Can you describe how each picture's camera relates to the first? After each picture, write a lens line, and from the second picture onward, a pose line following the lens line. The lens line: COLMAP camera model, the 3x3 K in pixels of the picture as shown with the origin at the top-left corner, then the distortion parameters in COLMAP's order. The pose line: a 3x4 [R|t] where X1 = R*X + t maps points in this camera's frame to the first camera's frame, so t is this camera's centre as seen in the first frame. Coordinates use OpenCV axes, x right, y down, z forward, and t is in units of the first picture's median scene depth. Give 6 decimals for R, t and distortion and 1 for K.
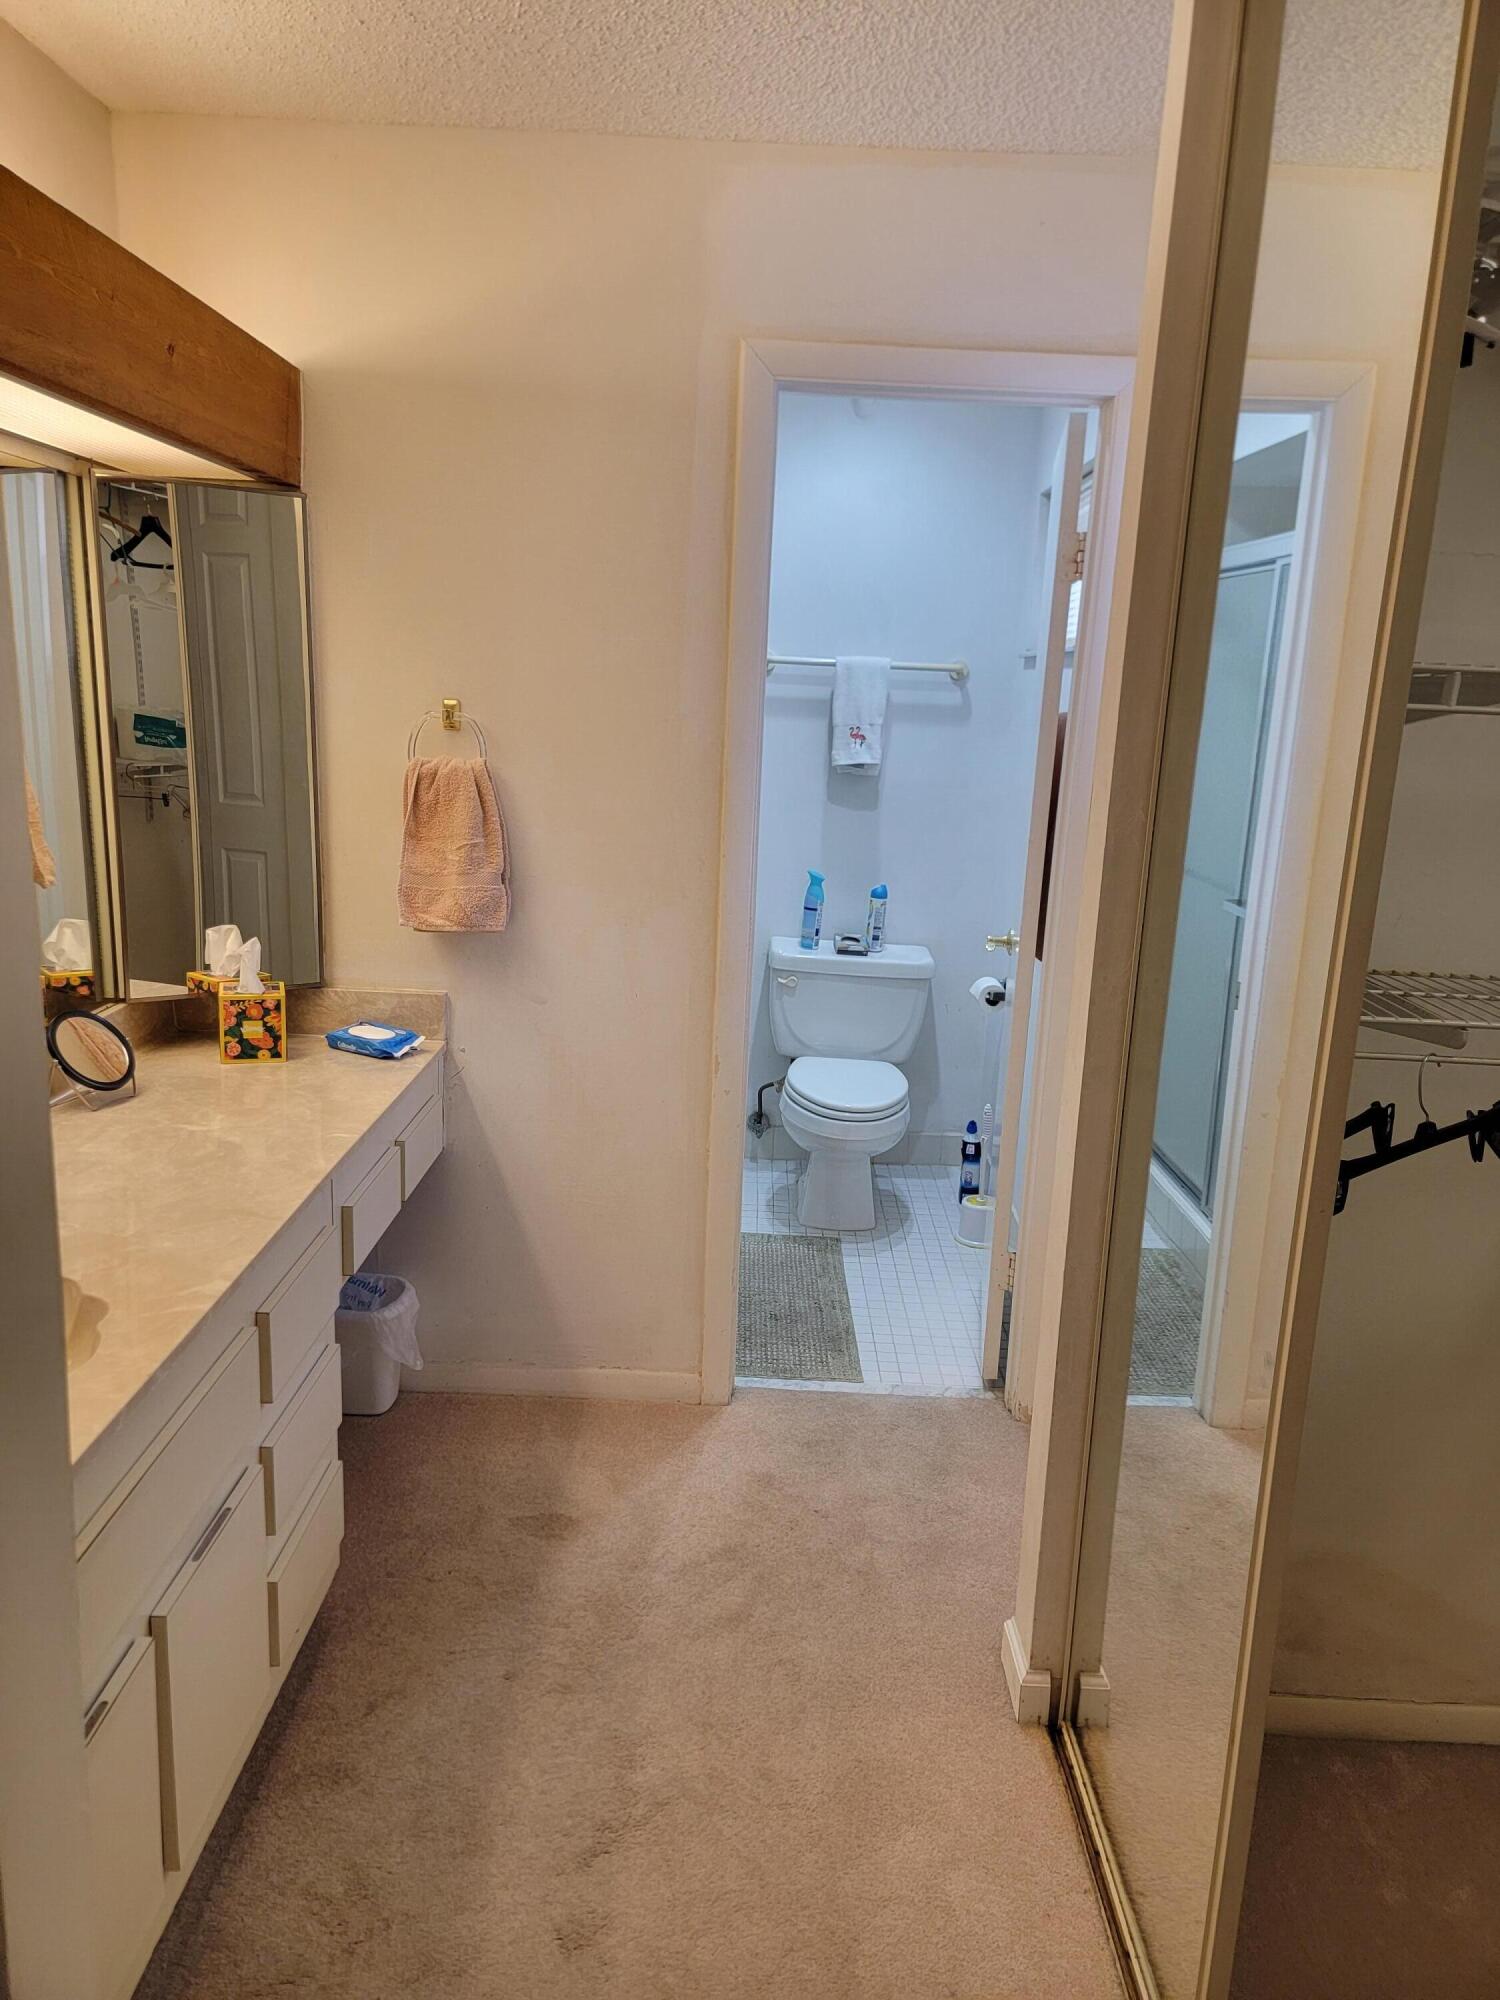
lens RADIAL K [[1396.6, 0, 743.0], [0, 1396.6, 999.7], [0, 0, 1]] dist [0.077160, -0.049902]
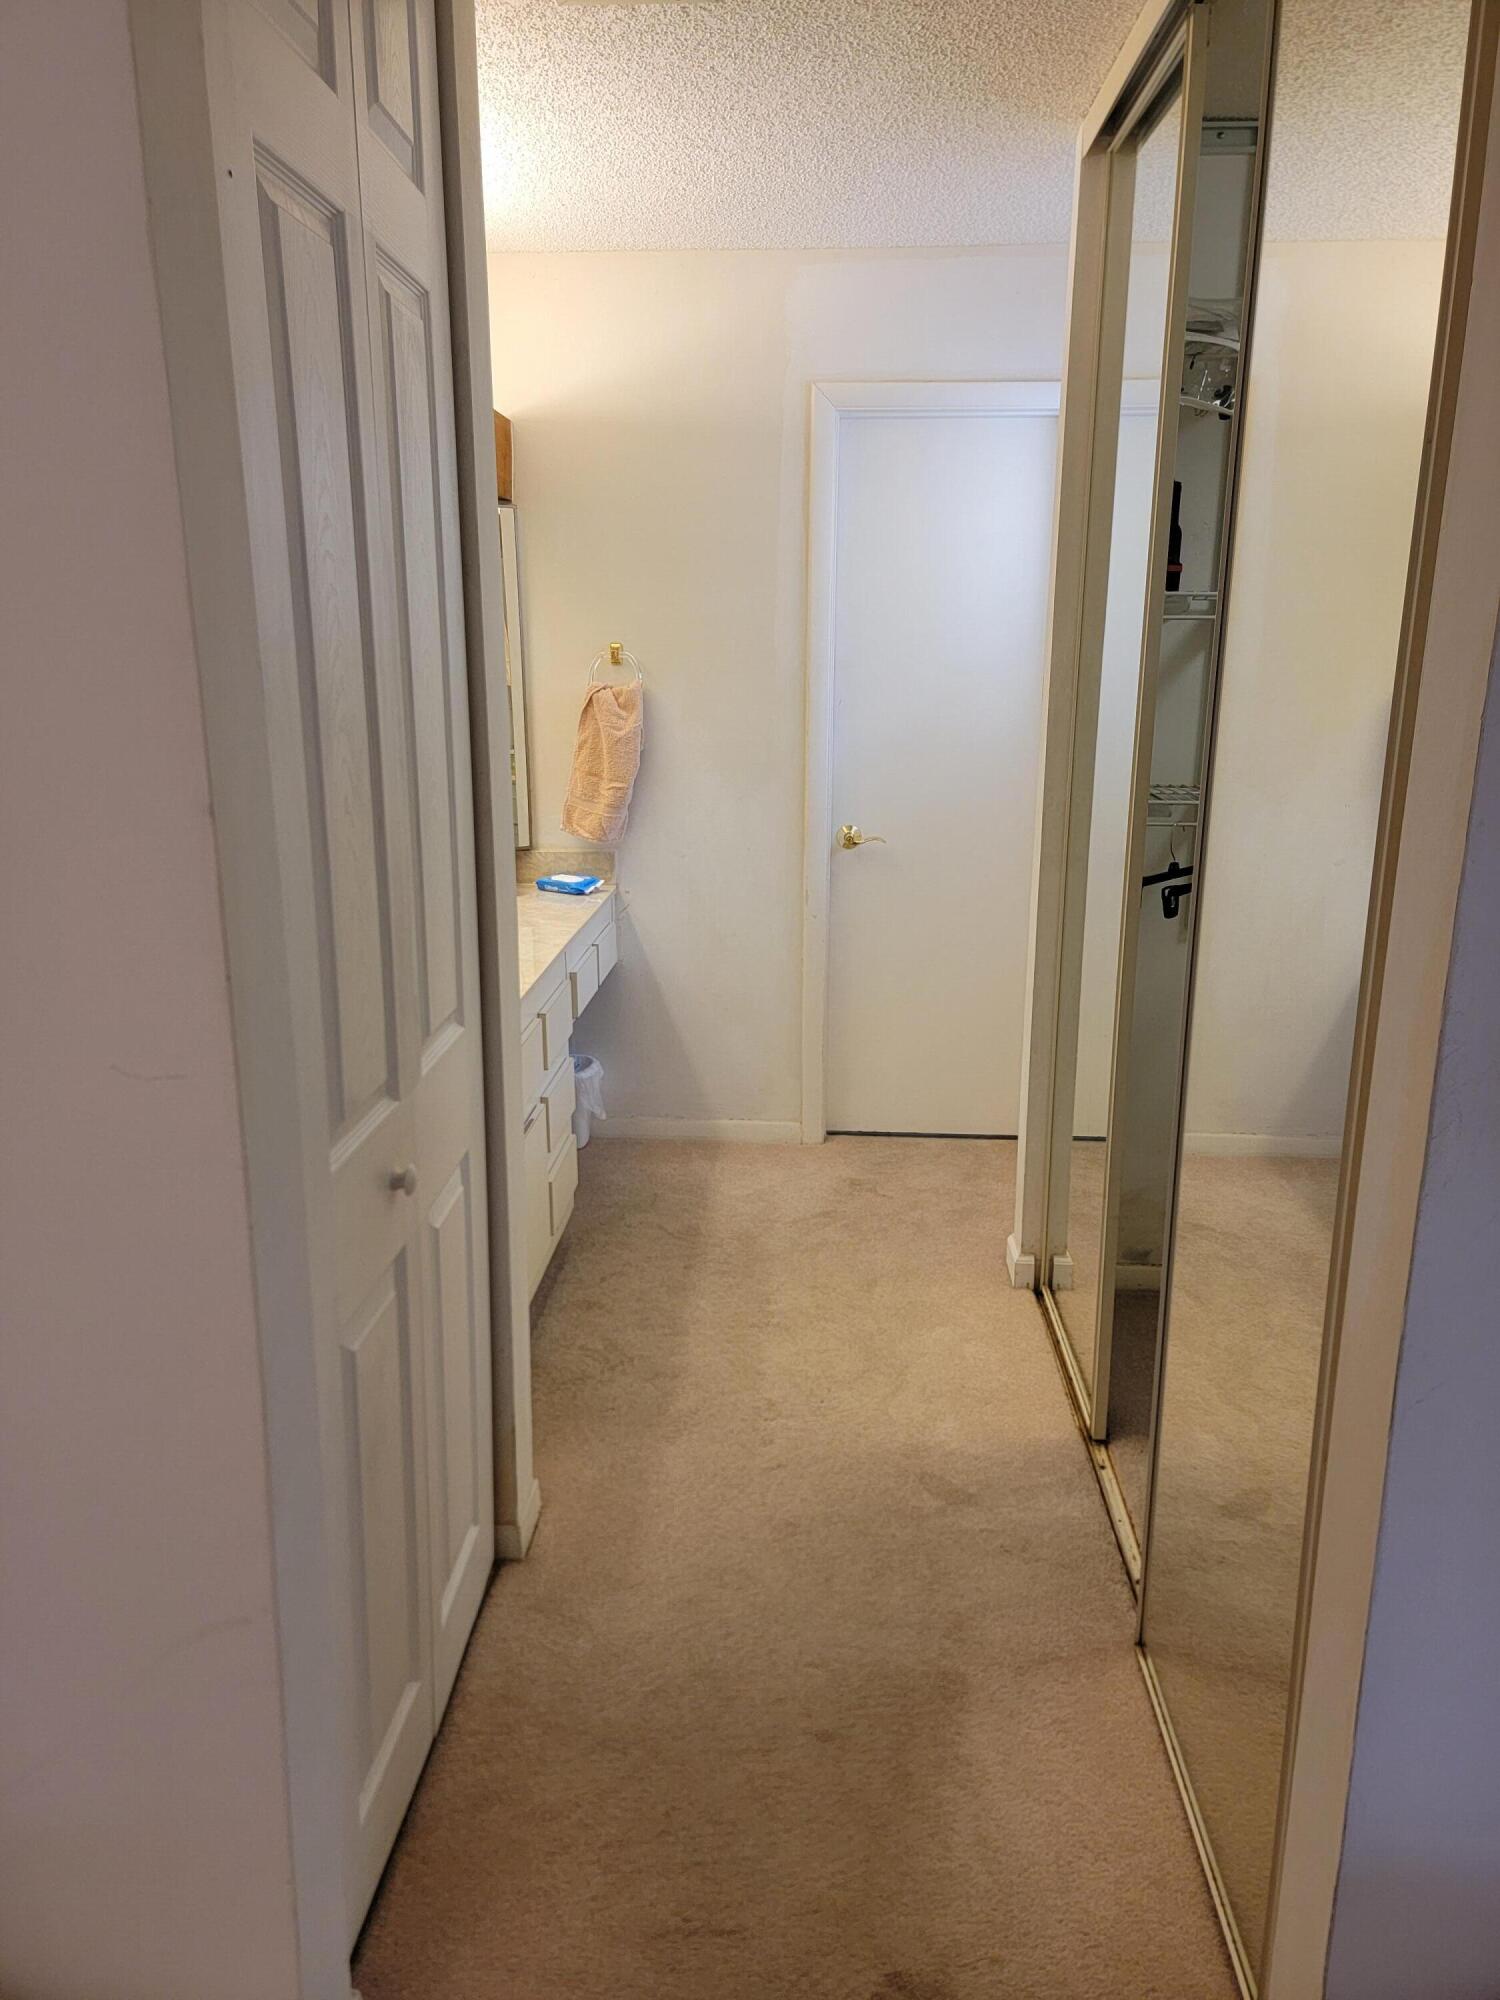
lens RADIAL K [[1396.6, 0, 749.0], [0, 1396.6, 984.5], [0, 0, 1]] dist [0.077160, -0.049902]
pose [[0.998098, -0.027273, -0.055283, -0.001695], [0.028547, 0.999341, 0.022399, 0.106429], [0.054635, -0.023935, 0.998219, -0.432646]]
